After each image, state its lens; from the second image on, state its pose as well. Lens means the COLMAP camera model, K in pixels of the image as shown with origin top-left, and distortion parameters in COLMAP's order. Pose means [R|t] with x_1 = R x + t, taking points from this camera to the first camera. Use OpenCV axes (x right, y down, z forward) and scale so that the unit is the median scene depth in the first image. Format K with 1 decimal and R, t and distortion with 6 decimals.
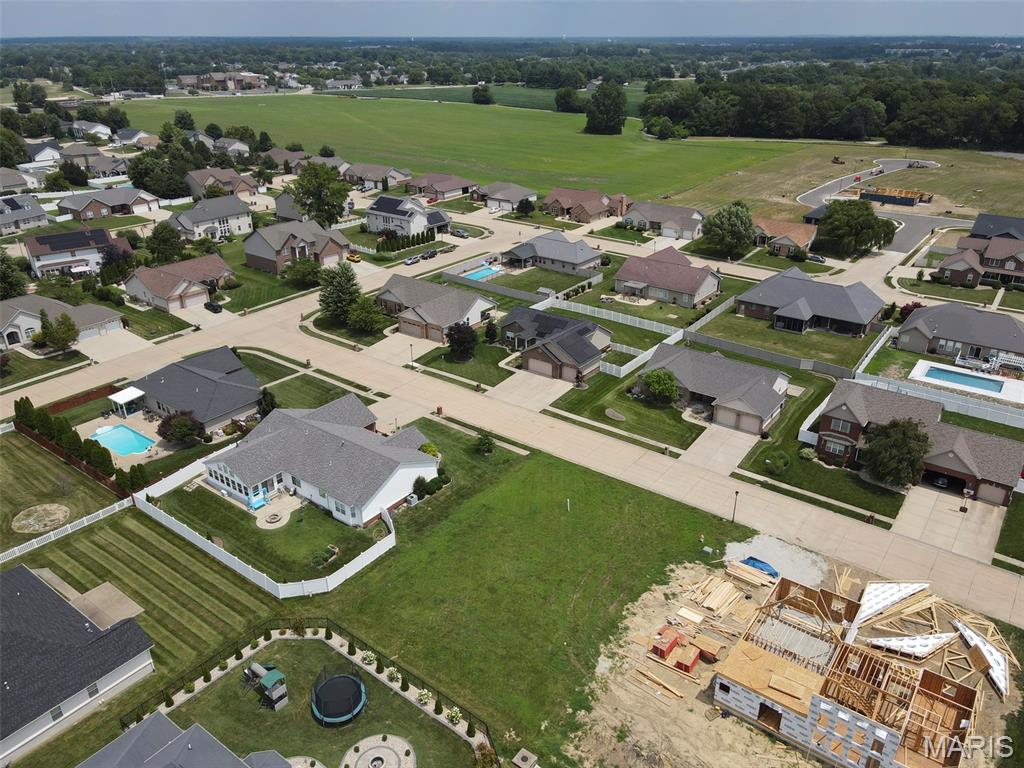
lens RADIAL K [[750.2, 0, 513.2], [0, 750.2, 388.8], [0, 0, 1]] dist [0.001252, 0.027285]
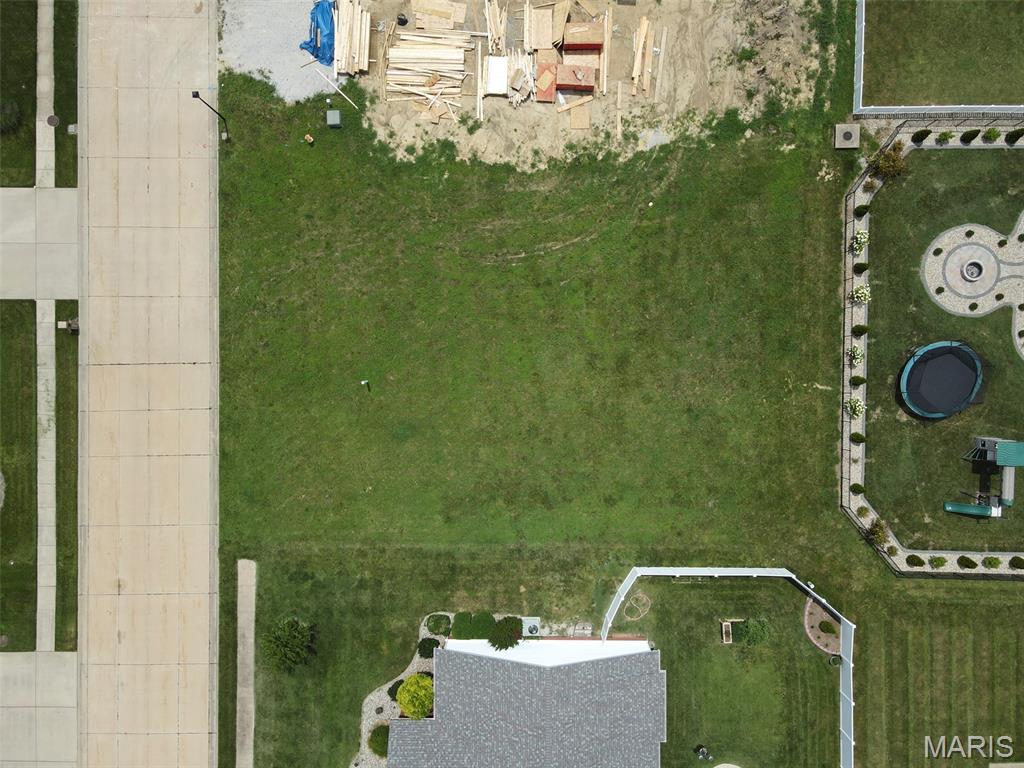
lens RADIAL K [[766.4, 0, 487.2], [0, 766.4, 385.9], [0, 0, 1]] dist [0.013466, 0.004300]
pose [[-0.595807, -0.803118, 0.003887, 0.018124], [0.359943, -0.262696, 0.895227, -0.306736], [-0.717952, 0.534782, 0.445593, 0.709192]]
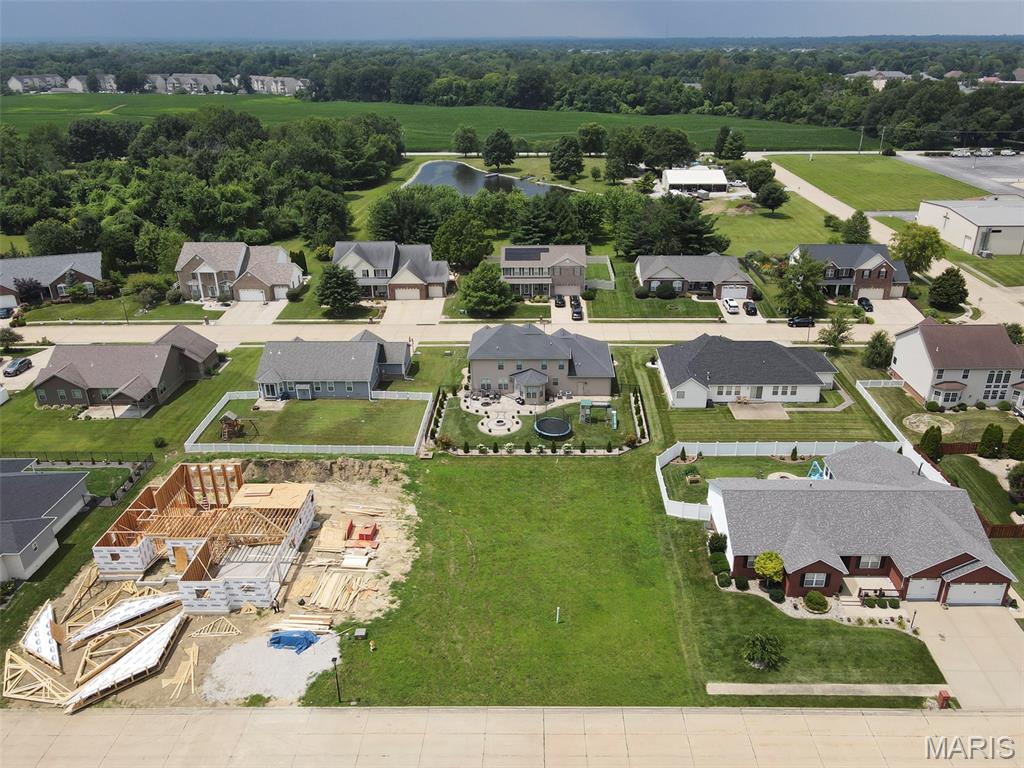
lens RADIAL K [[791.6, 0, 538.7], [0, 791.6, 399.0], [0, 0, 1]] dist [0.007119, 0.016220]
pose [[-0.807160, 0.251020, -0.534305, 0.453604], [-0.247459, 0.677860, 0.692293, -0.522702], [0.535963, 0.691010, -0.485024, 1.238208]]
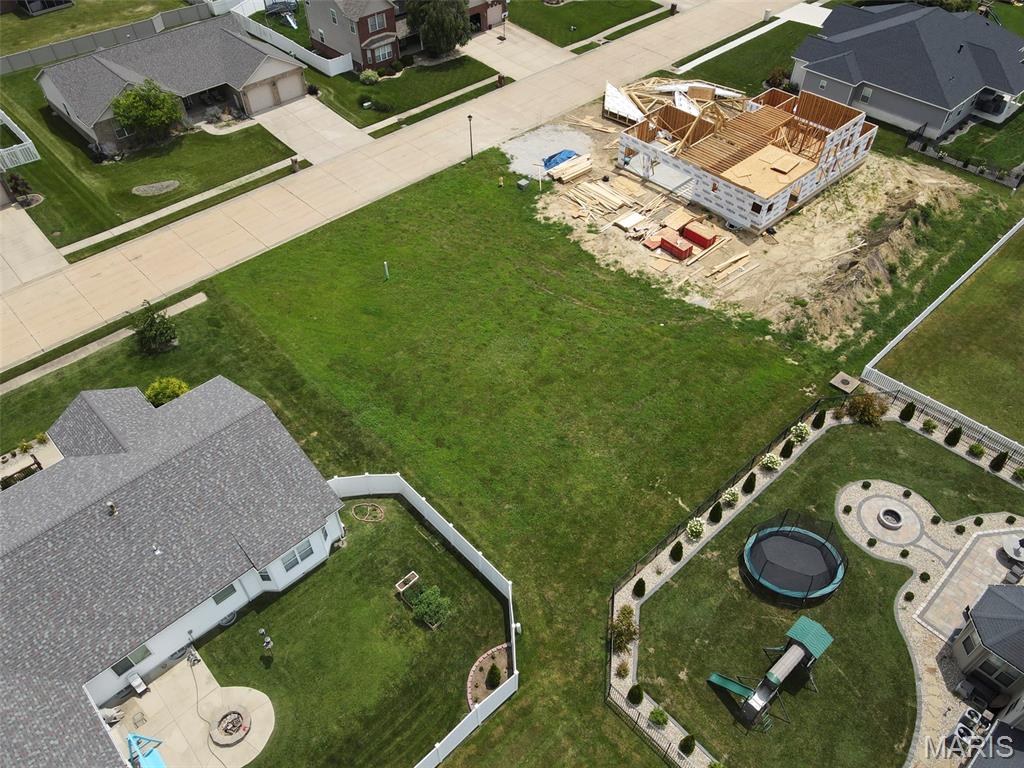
lens RADIAL K [[750.2, 0, 513.2], [0, 750.2, 388.8], [0, 0, 1]] dist [0.001252, 0.027285]
pose [[0.172466, -0.711082, 0.681629, -0.433034], [0.426488, 0.677678, 0.599050, -0.121517], [-0.887898, 0.187391, 0.420144, 0.658553]]
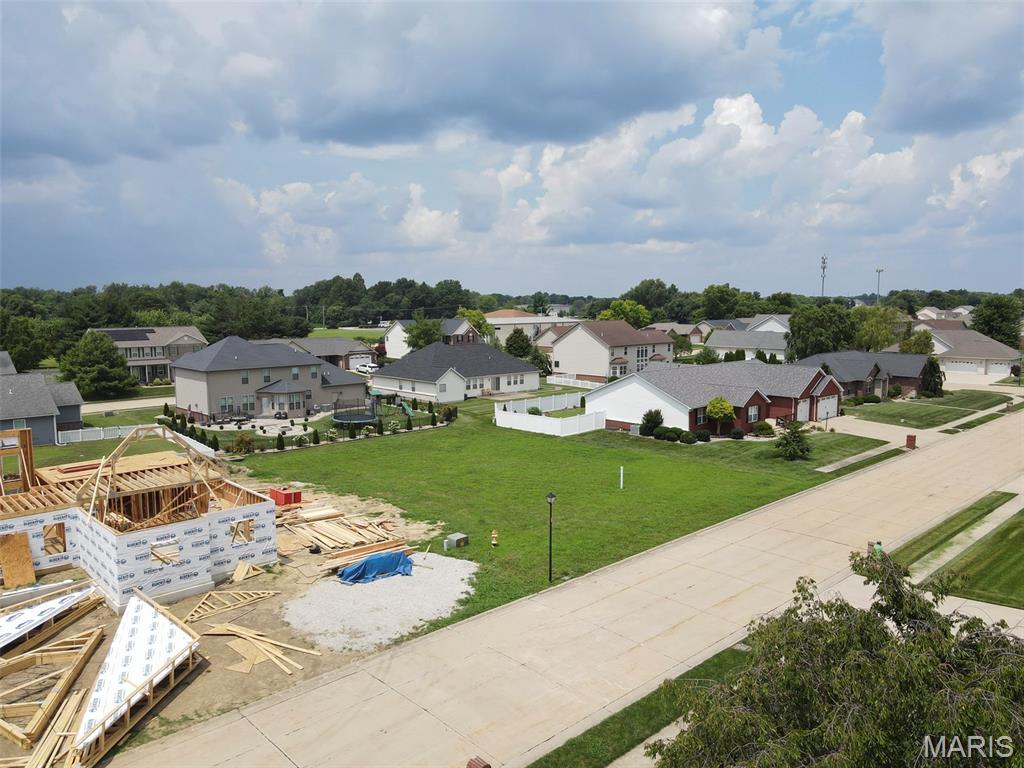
lens RADIAL K [[750.2, 0, 513.2], [0, 750.2, 388.8], [0, 0, 1]] dist [0.001252, 0.027285]
pose [[-0.178020, 0.117903, -0.976938, 0.680596], [-0.416799, 0.890305, 0.183398, 0.017552], [0.891396, 0.439835, -0.109350, 0.973189]]
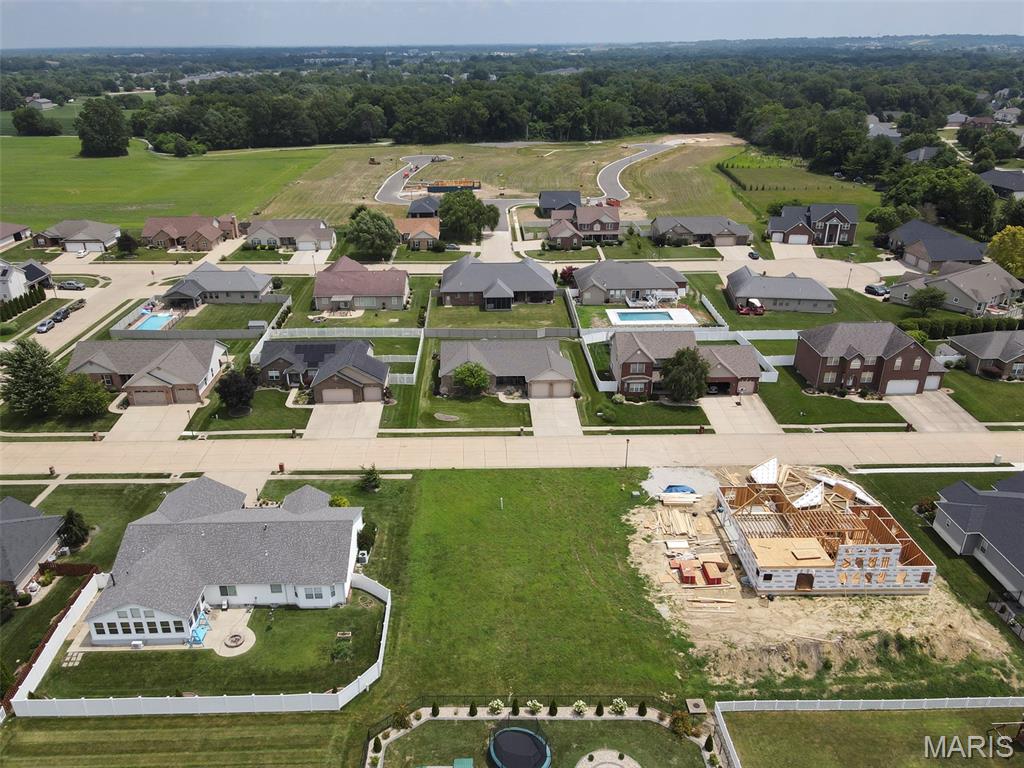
lens RADIAL K [[766.4, 0, 487.2], [0, 766.4, 385.9], [0, 0, 1]] dist [0.013466, 0.004300]
pose [[0.792035, -0.255294, 0.554531, -0.487649], [0.267926, 0.961569, 0.060008, -0.067786], [-0.548540, 0.101045, 0.829996, 0.131598]]
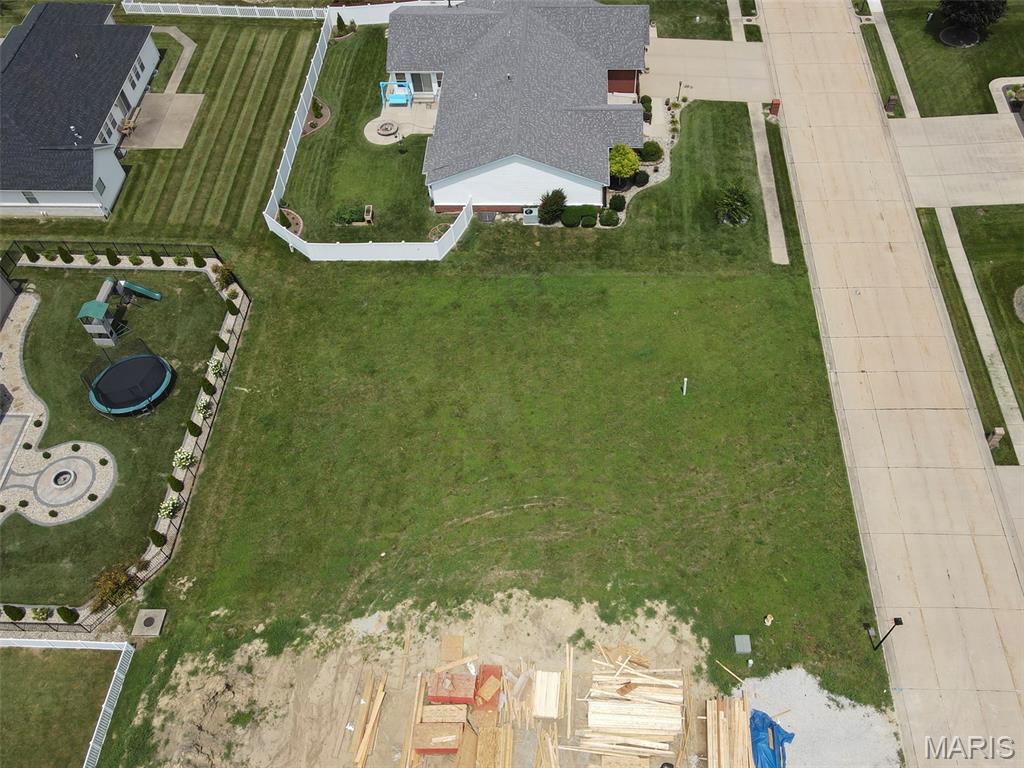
lens RADIAL K [[869.9, 0, 566.0], [0, 869.9, 386.5], [0, 0, 1]] dist [0.006550, 0.020817]
pose [[0.584208, 0.656289, -0.477479, 0.328879], [-0.338643, 0.731769, 0.591469, -0.191234], [0.737579, -0.183846, 0.649753, 0.537281]]
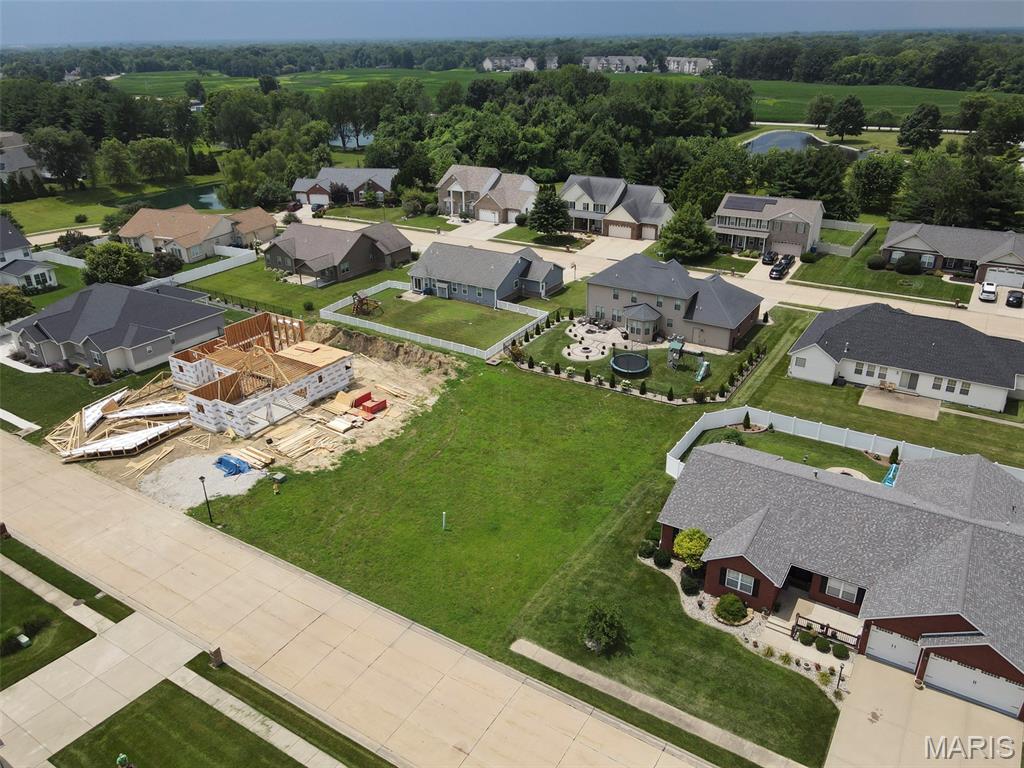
lens RADIAL K [[750.2, 0, 513.2], [0, 750.2, 388.8], [0, 0, 1]] dist [0.001252, 0.027285]
pose [[-0.997000, 0.046663, -0.061762, 0.048832], [-0.018102, 0.635204, 0.772133, -0.443394], [0.075261, 0.770934, -0.632453, 1.359001]]
